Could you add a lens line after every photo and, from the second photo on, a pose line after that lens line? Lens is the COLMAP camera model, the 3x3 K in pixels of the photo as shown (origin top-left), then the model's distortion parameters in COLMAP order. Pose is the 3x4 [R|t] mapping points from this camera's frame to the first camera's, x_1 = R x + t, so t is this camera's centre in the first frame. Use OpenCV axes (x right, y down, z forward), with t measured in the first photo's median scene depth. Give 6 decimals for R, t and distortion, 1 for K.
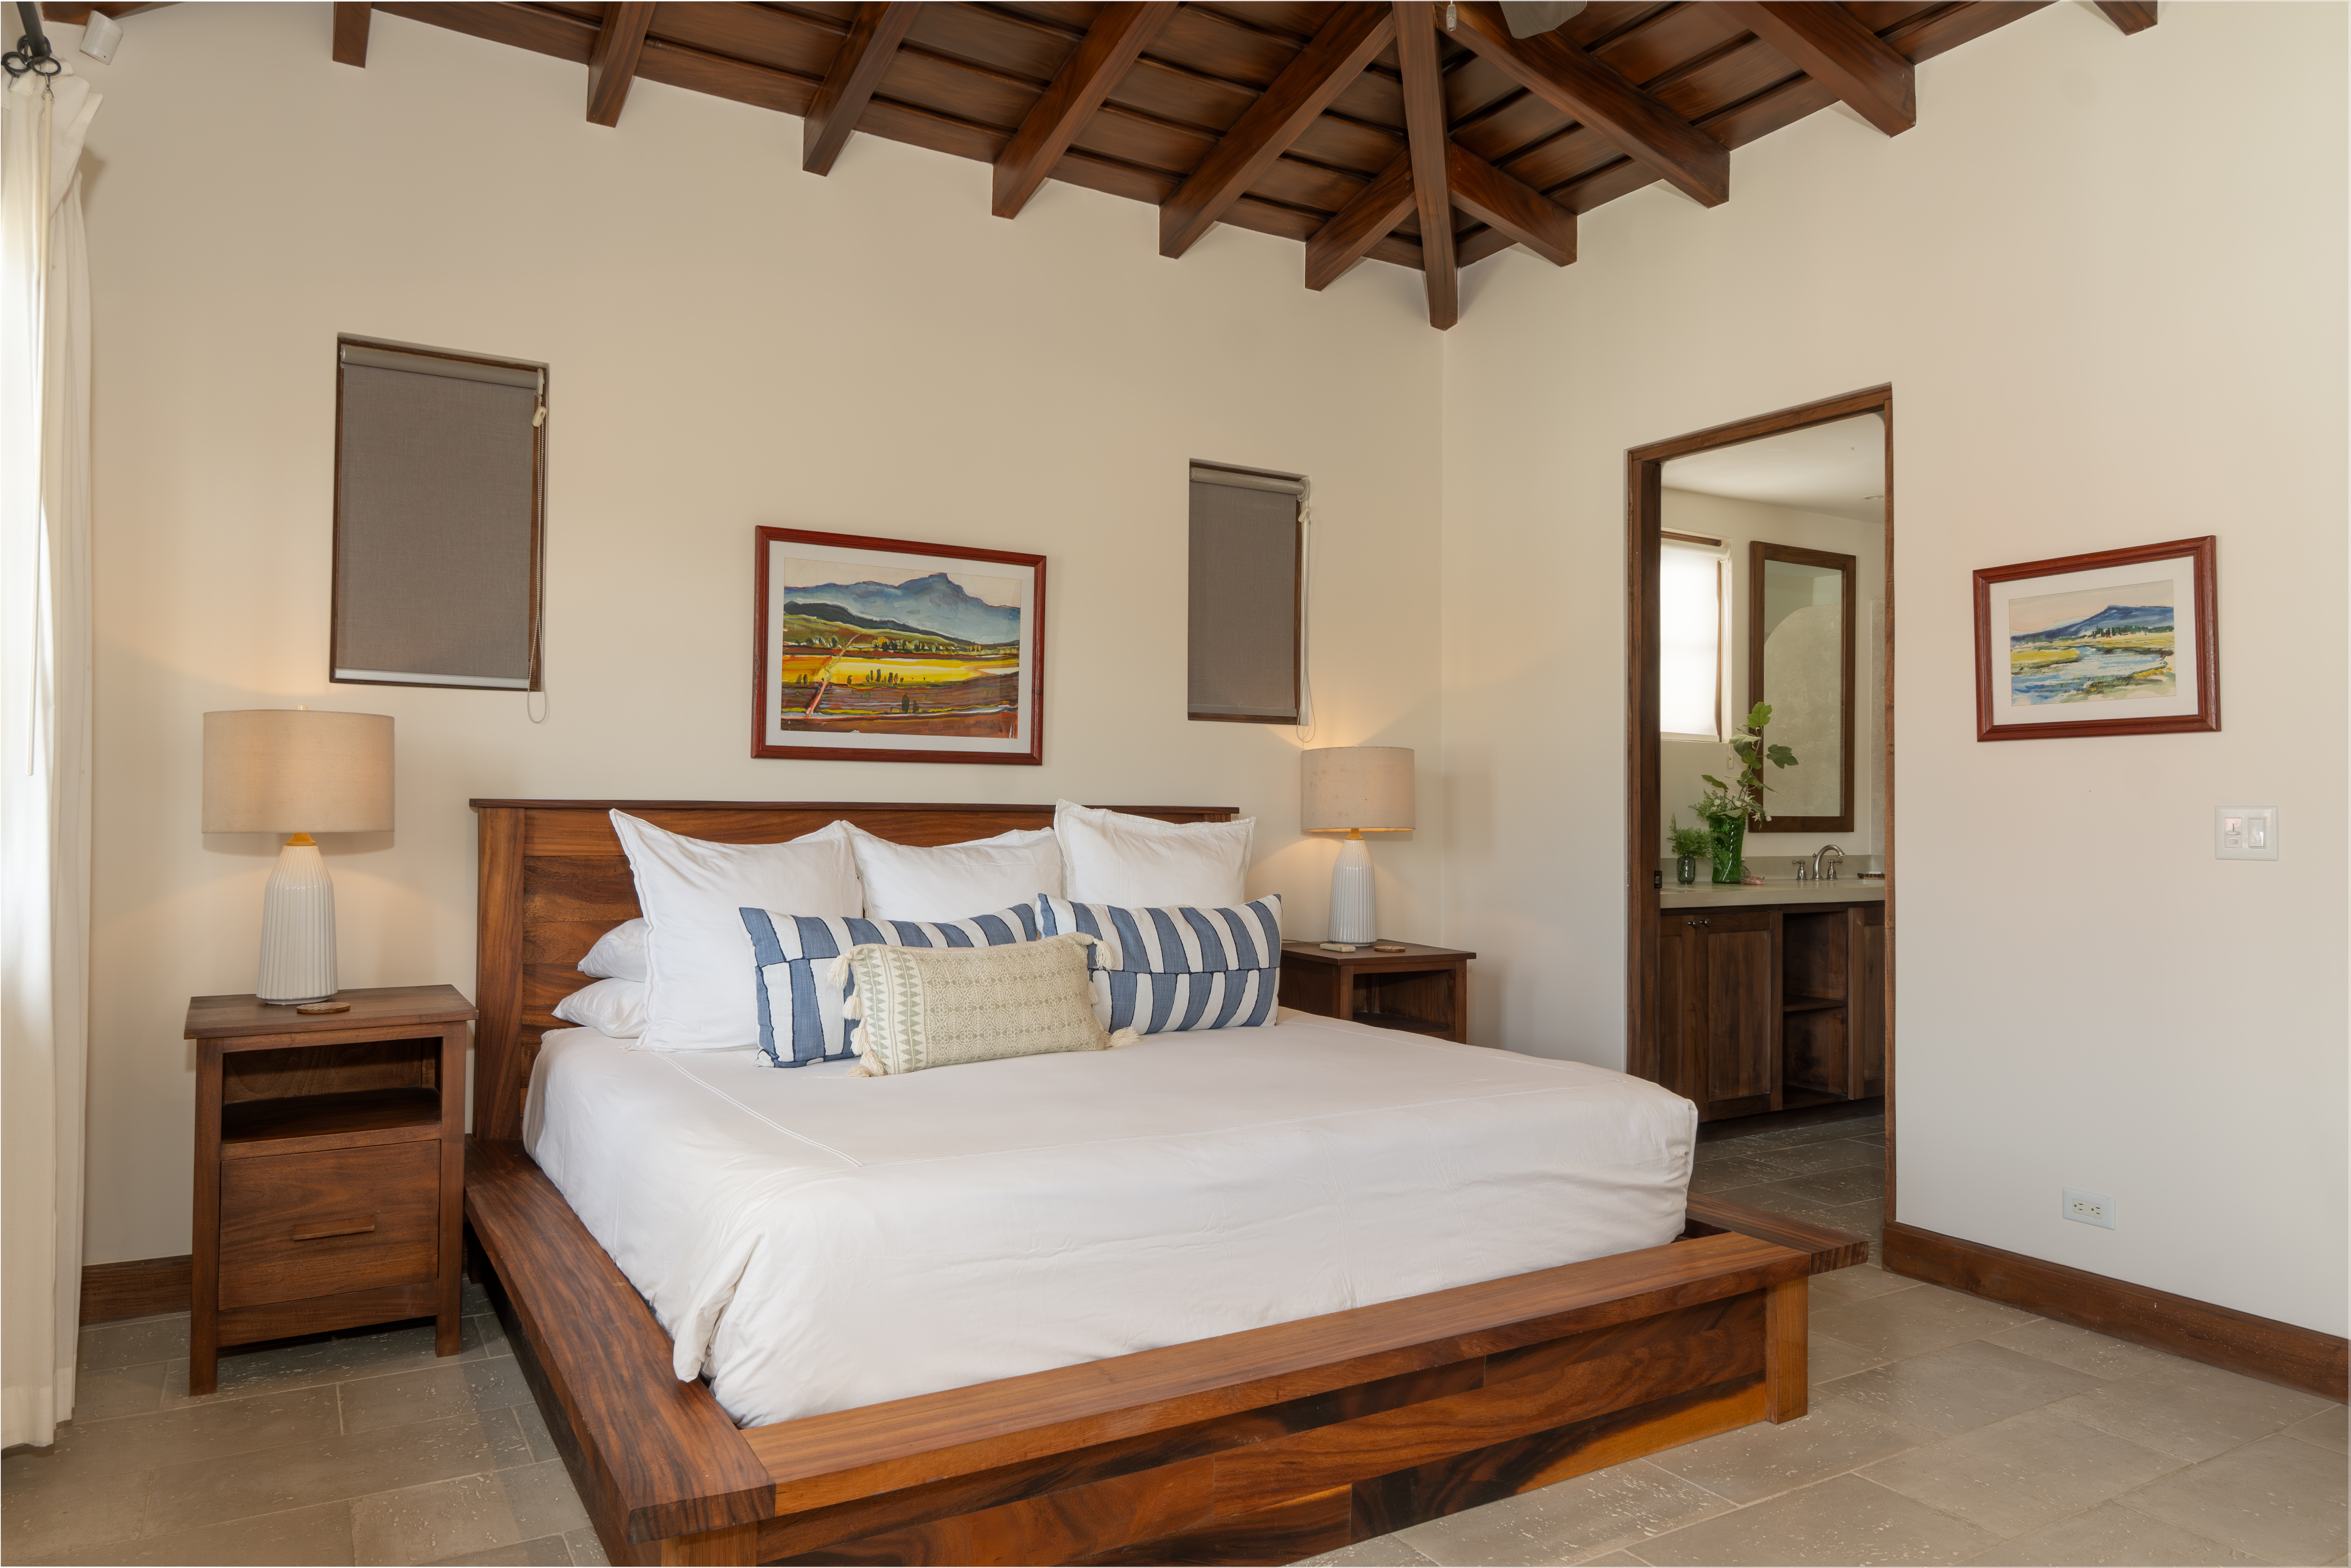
lens RADIAL K [[1532.6, 0, 1125.6], [0, 1532.6, 793.1], [0, 0, 1]] dist [-0.007159, 0.004301]
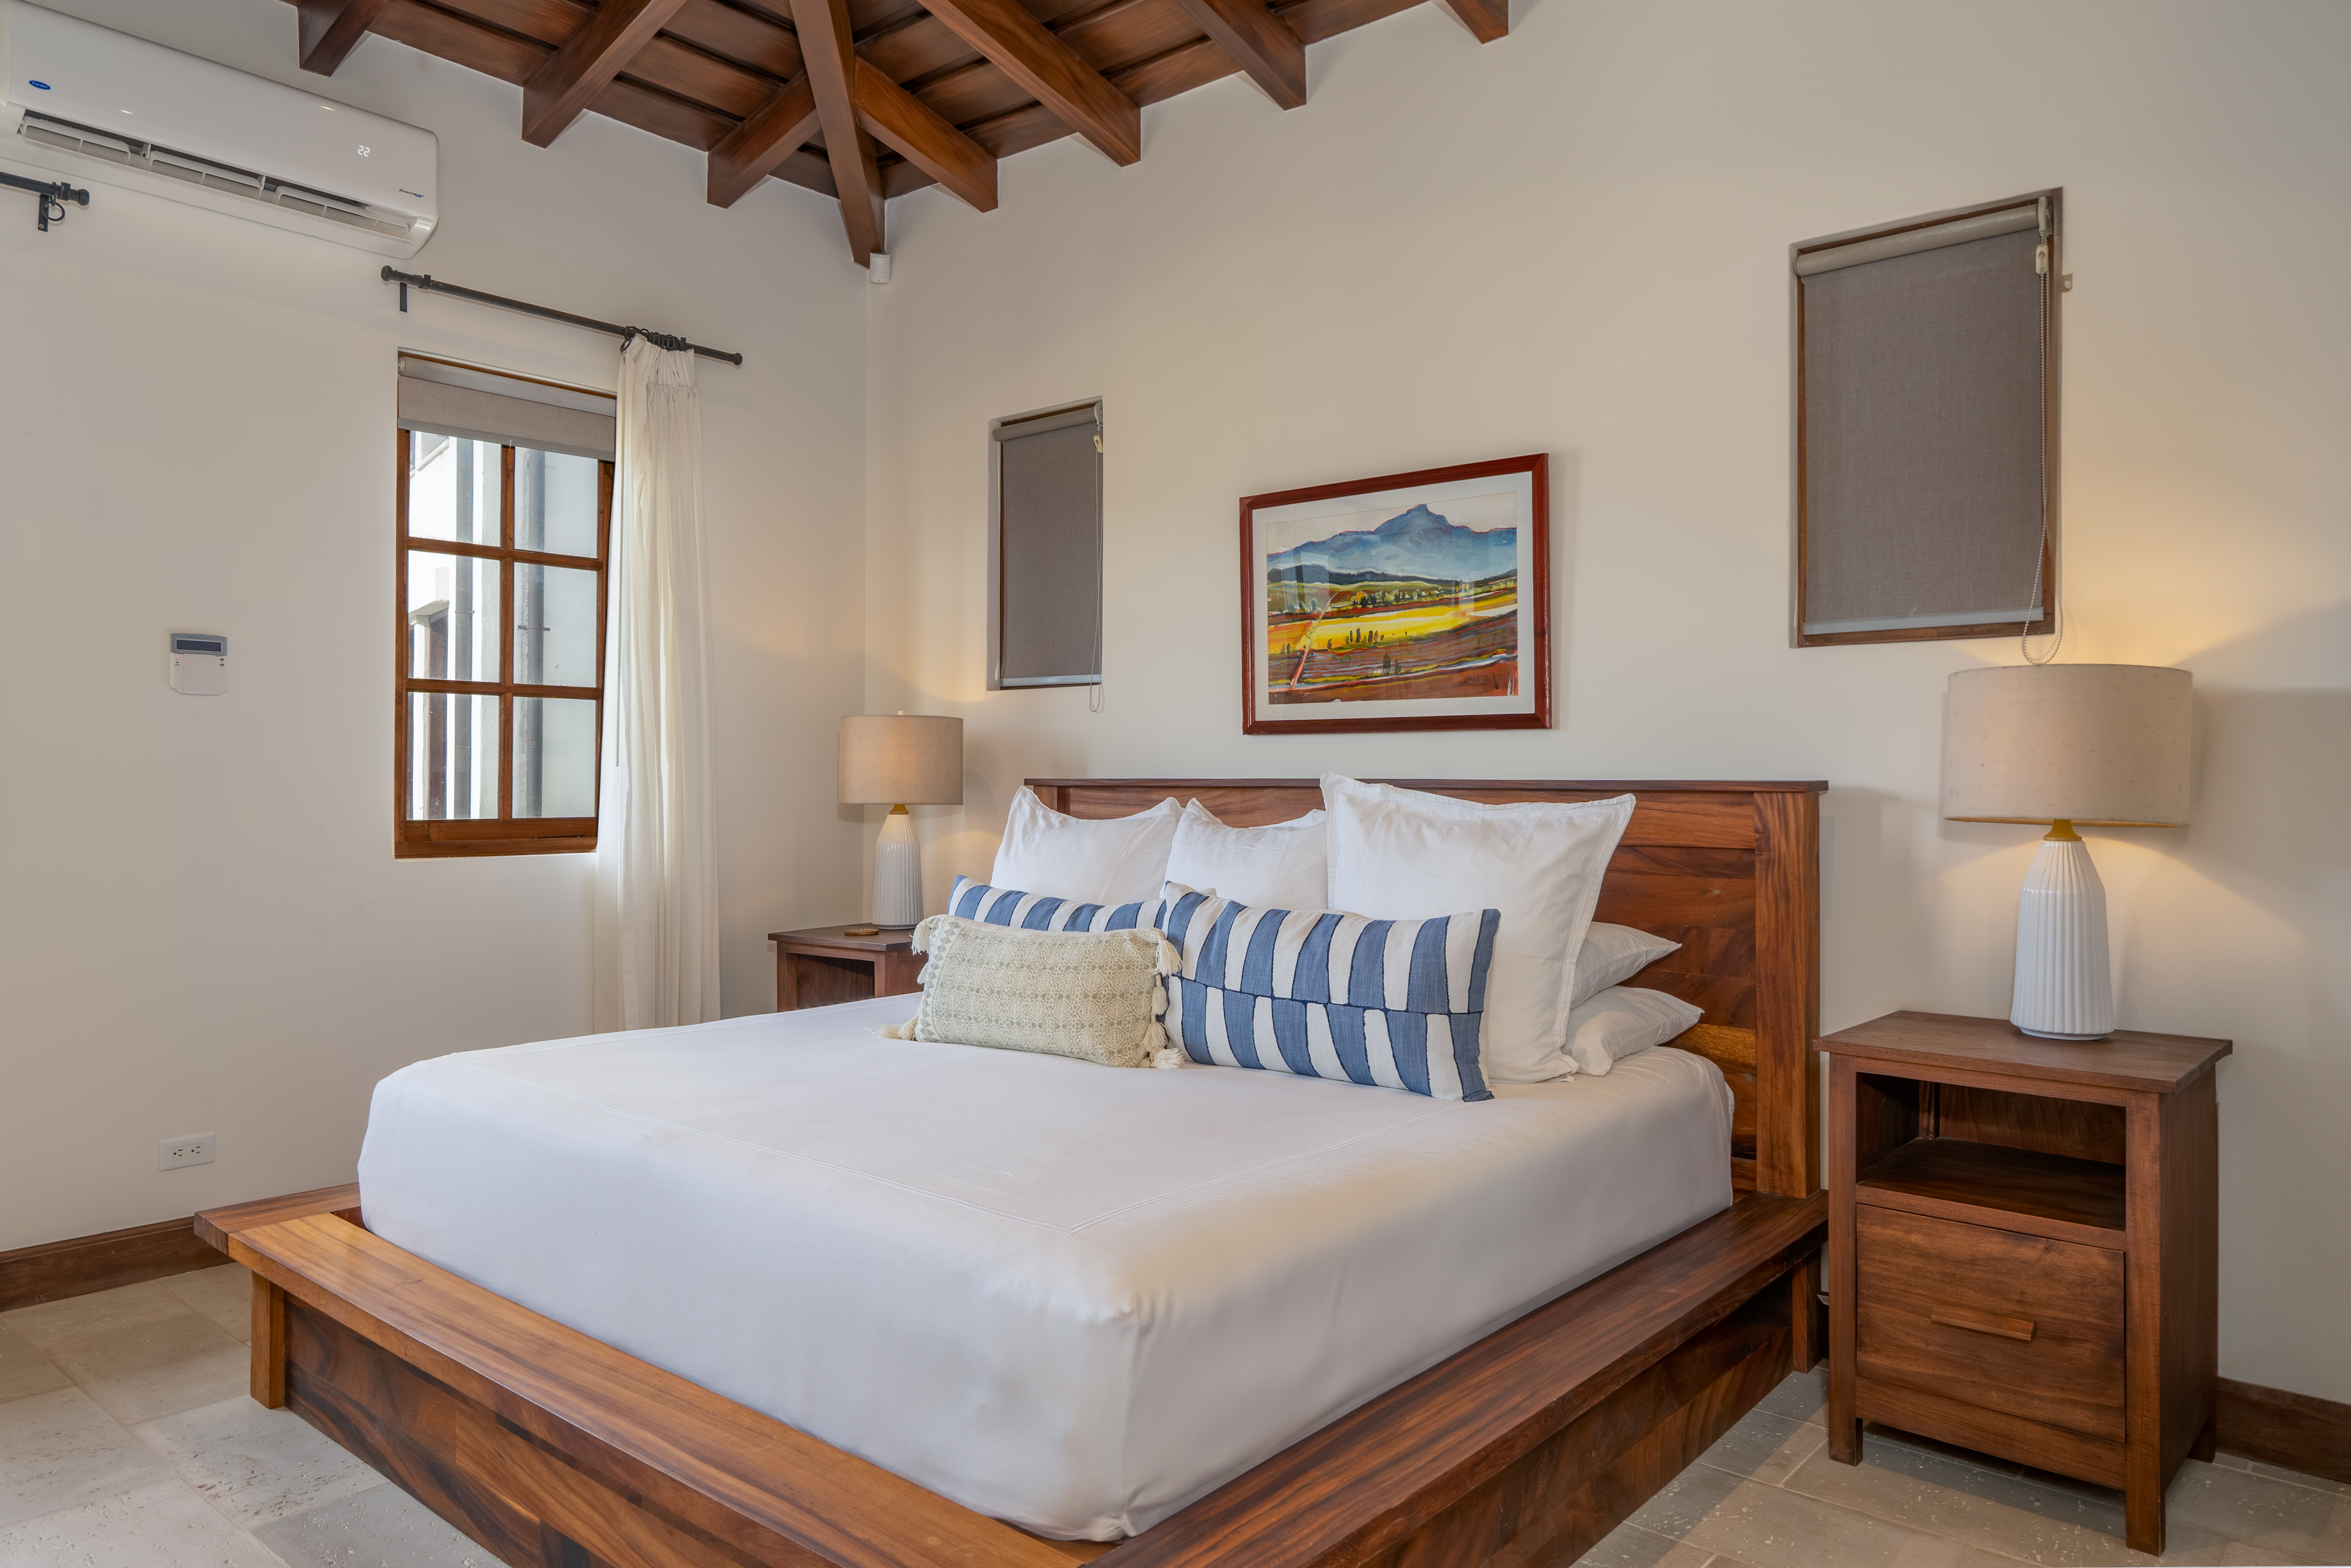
lens RADIAL K [[1532.5, 0, 1161.1], [0, 1532.5, 791.7], [0, 0, 1]] dist [-0.007159, 0.004301]
pose [[0.317489, -0.001186, -0.948261, 0.637412], [0.007347, 0.999972, 0.001209, 0.011584], [0.948234, -0.007350, 0.317489, 0.602490]]
